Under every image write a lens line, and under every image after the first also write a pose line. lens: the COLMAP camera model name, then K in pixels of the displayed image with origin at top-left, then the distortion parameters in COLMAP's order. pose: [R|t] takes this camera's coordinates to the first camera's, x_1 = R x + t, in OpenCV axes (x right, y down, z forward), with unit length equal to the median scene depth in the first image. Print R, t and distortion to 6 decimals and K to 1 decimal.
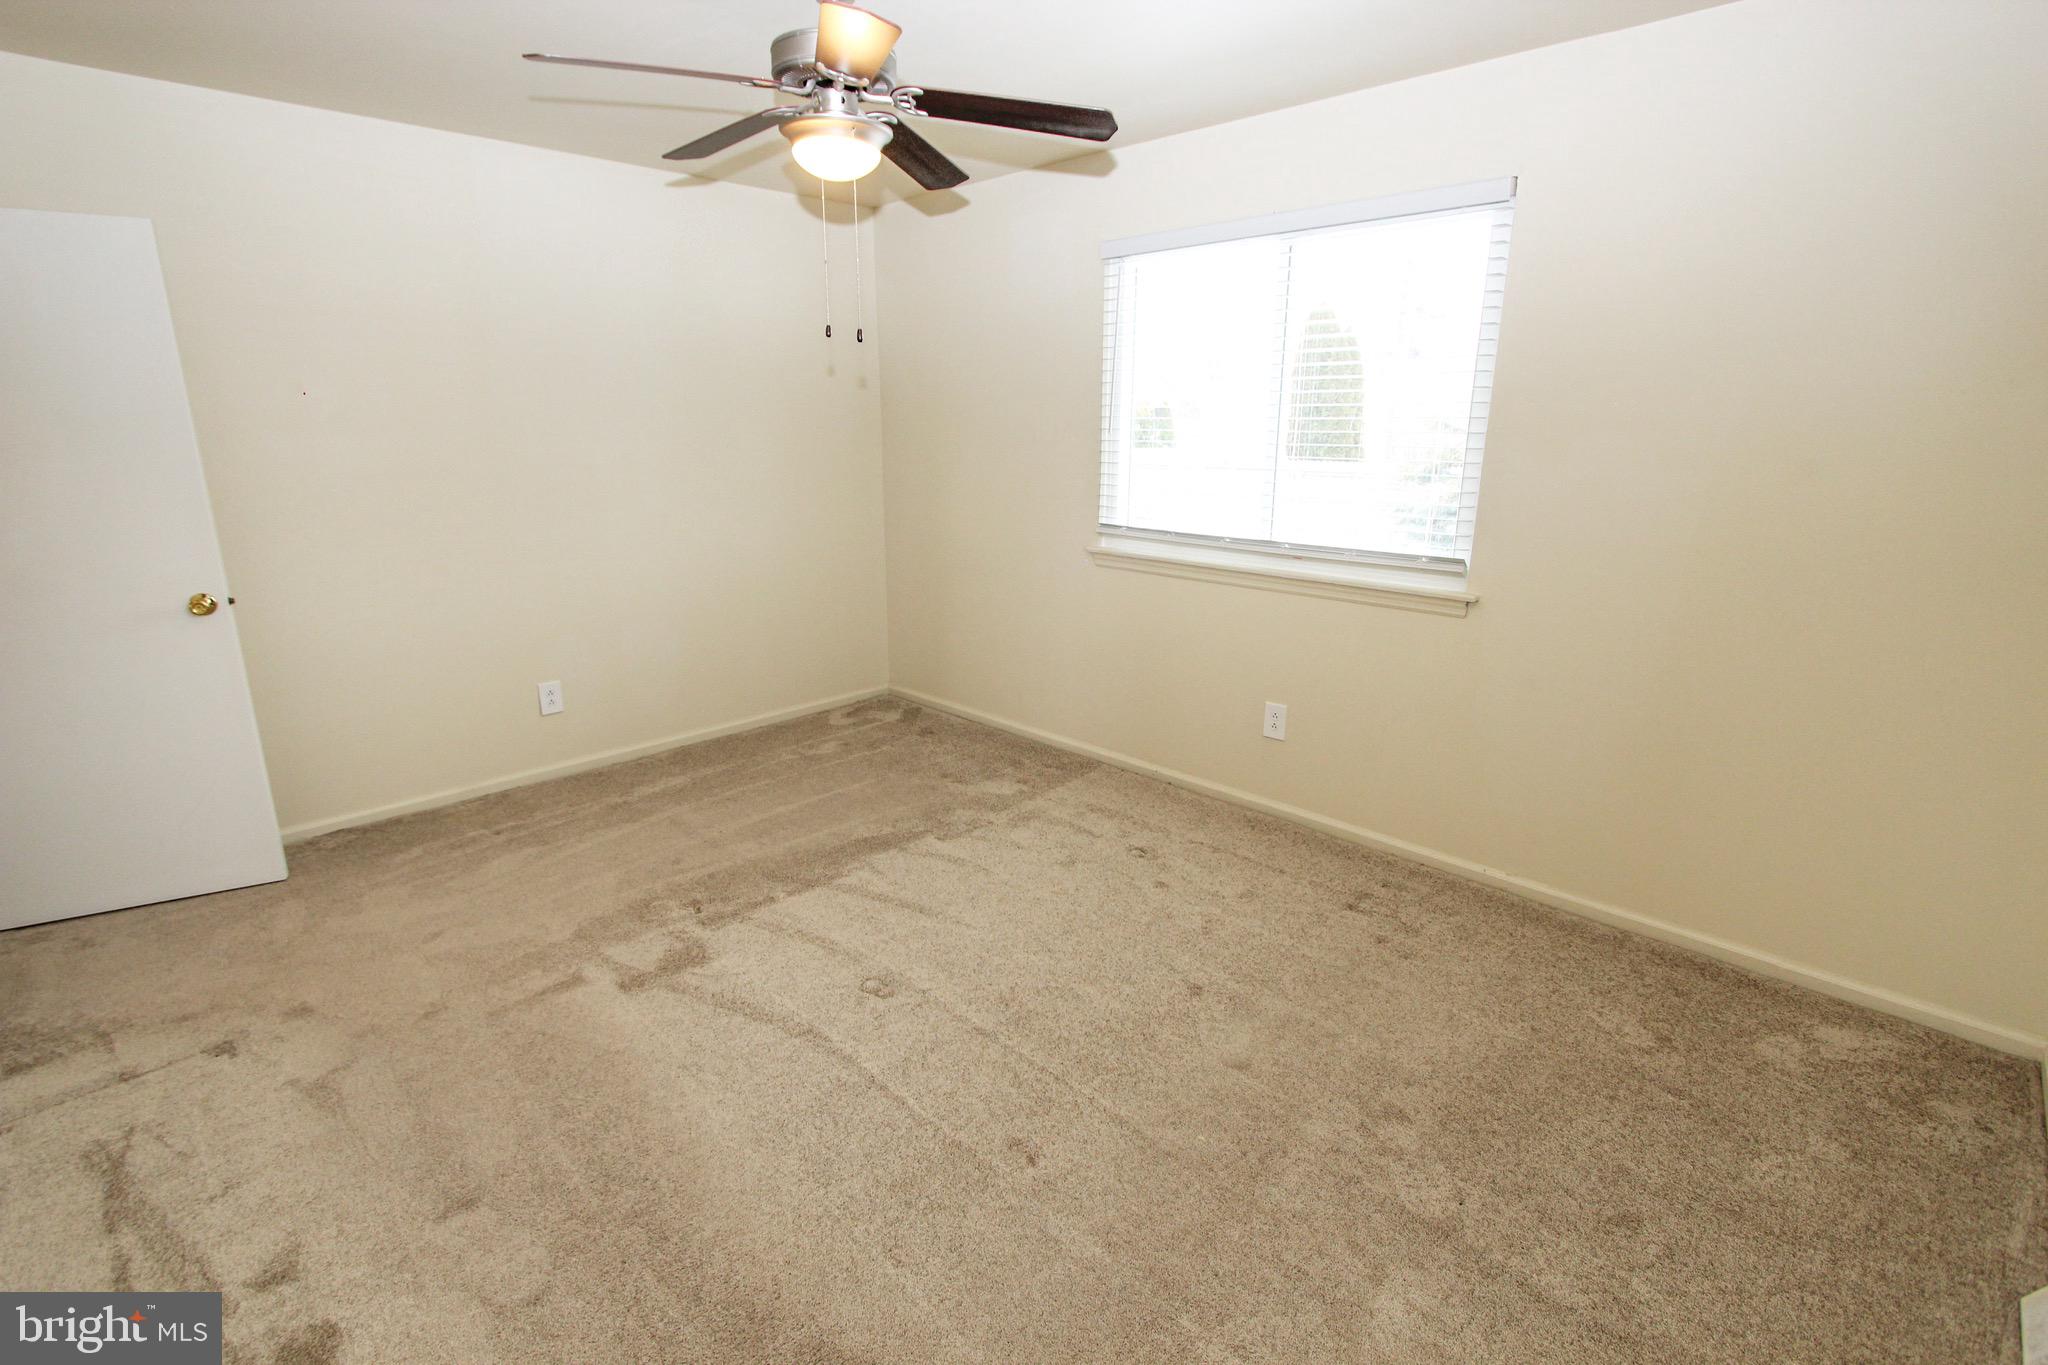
lens RADIAL K [[943.3, 0, 1028.9], [0, 943.3, 666.3], [0, 0, 1]] dist [-0.023606, 0.001208]
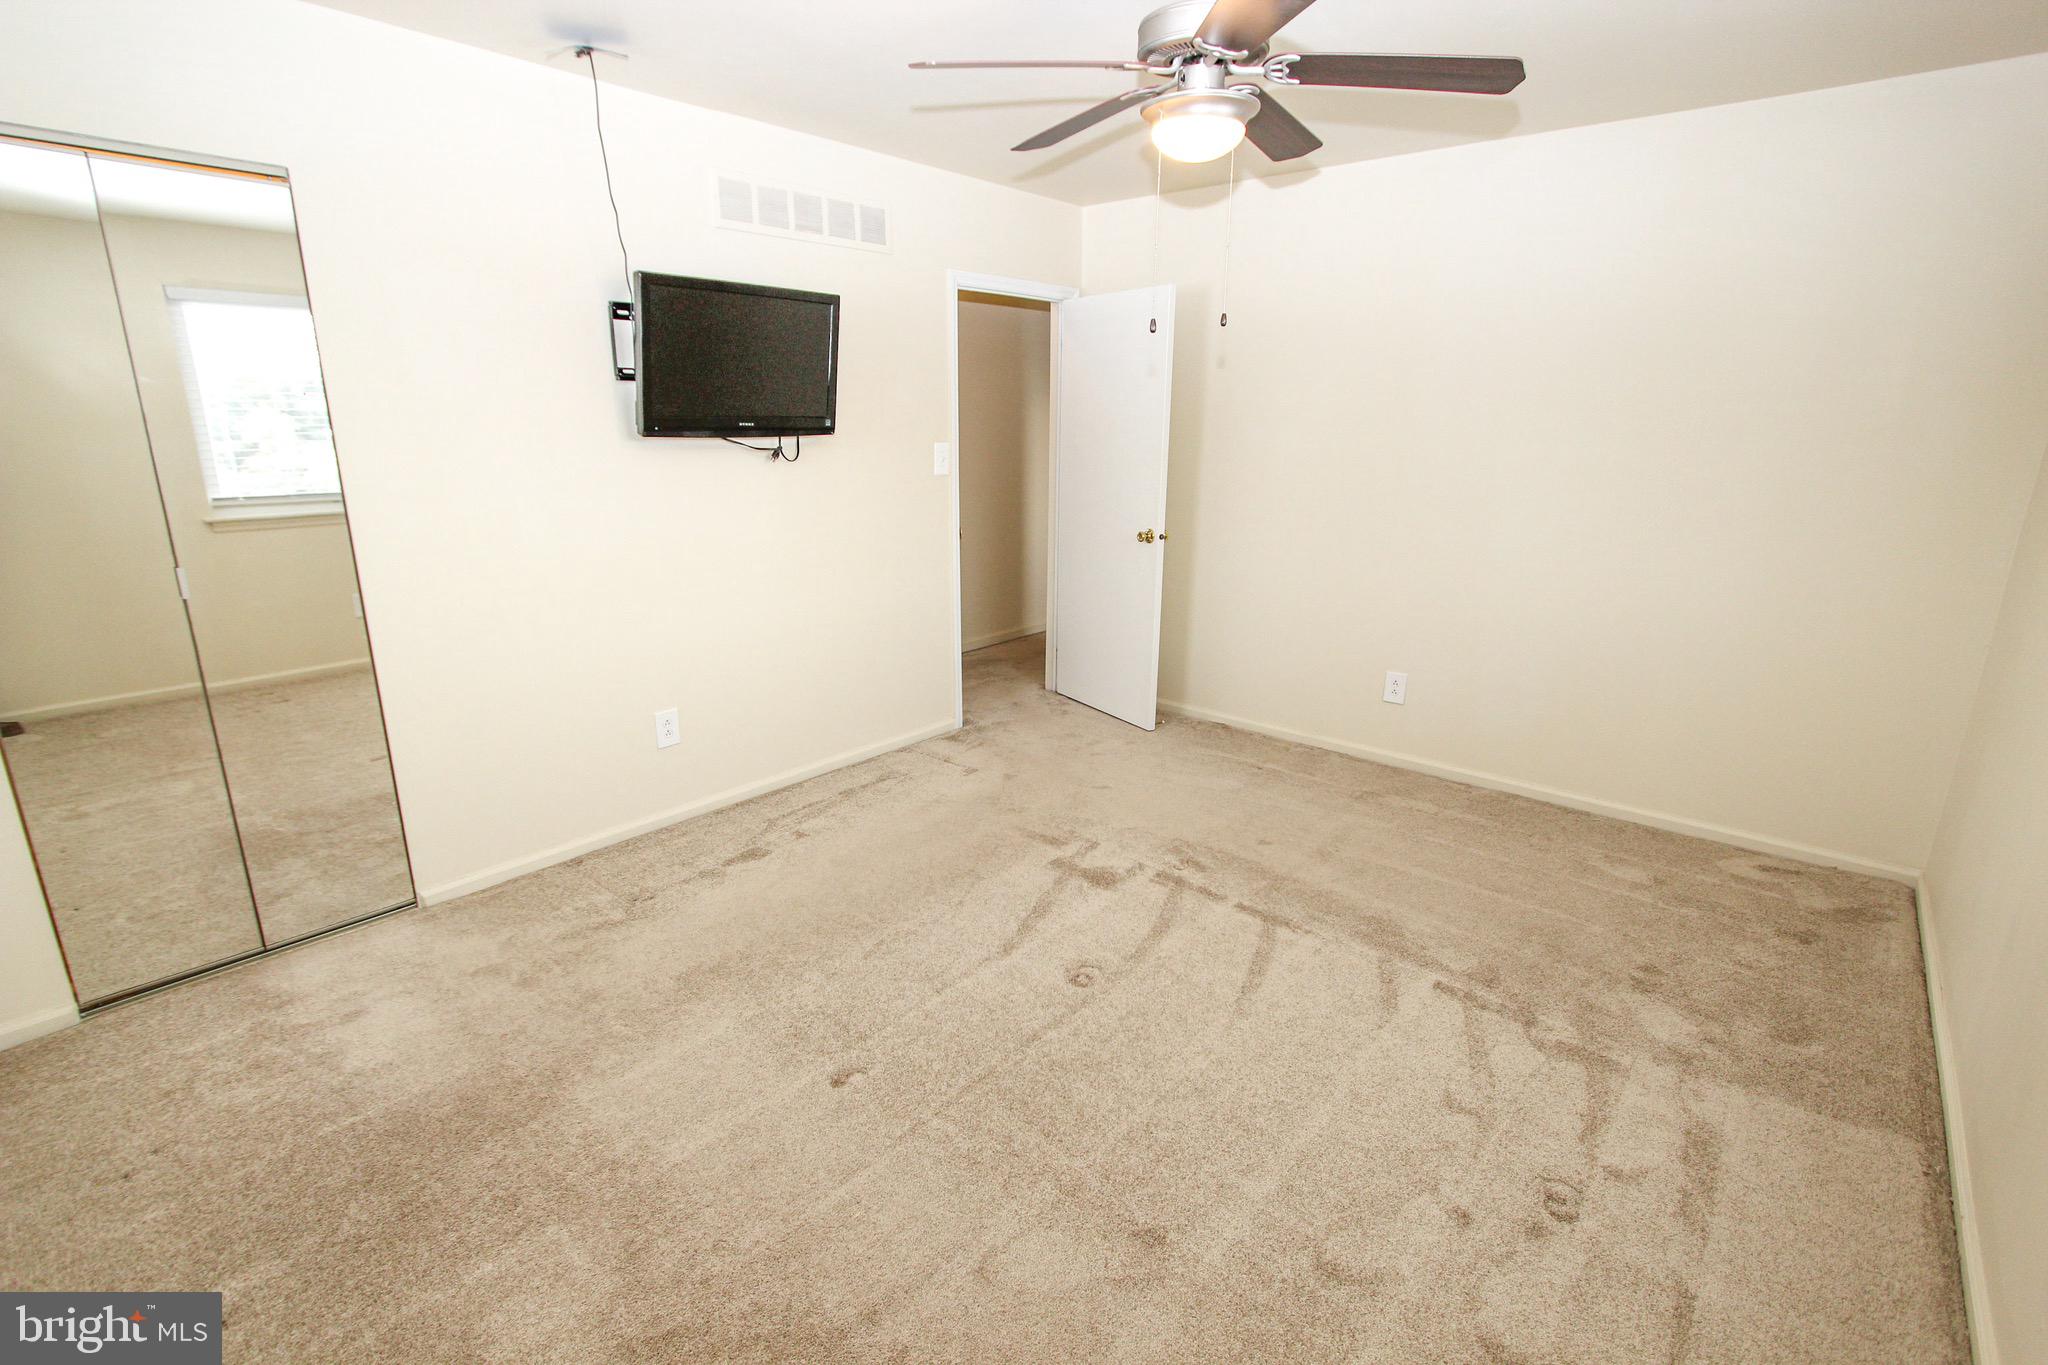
lens RADIAL K [[943.3, 0, 1025.8], [0, 943.3, 690.7], [0, 0, 1]] dist [-0.023606, 0.001208]
pose [[0.072265, 0.278304, -0.957771, 0.575132], [-0.263626, 0.931460, 0.250767, -0.145954], [0.961914, 0.234372, 0.140681, 0.574176]]
